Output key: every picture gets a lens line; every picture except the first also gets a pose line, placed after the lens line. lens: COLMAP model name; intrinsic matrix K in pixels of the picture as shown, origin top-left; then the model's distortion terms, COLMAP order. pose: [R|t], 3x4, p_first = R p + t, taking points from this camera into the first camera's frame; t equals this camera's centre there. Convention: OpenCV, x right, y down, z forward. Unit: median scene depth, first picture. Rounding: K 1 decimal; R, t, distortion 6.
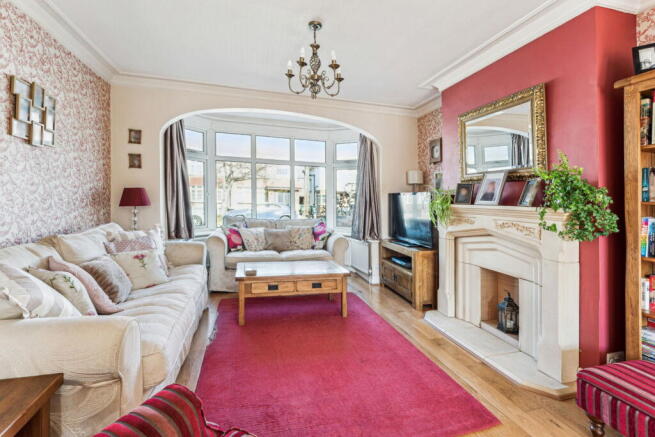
lens RADIAL K [[291.3, 0, 327.5], [0, 291.3, 218.5], [0, 0, 1]] dist [-0.005856, -0.000194]
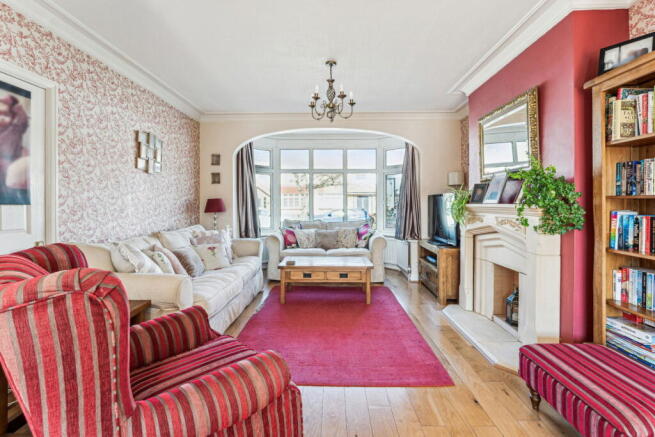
lens RADIAL K [[291.3, 0, 327.5], [0, 291.3, 218.5], [0, 0, 1]] dist [-0.005856, -0.000194]
pose [[0.961812, -0.016150, -0.273235, 0.245698], [0.011735, 0.999773, -0.017787, 0.018930], [0.273460, 0.013901, 0.961783, -0.174454]]
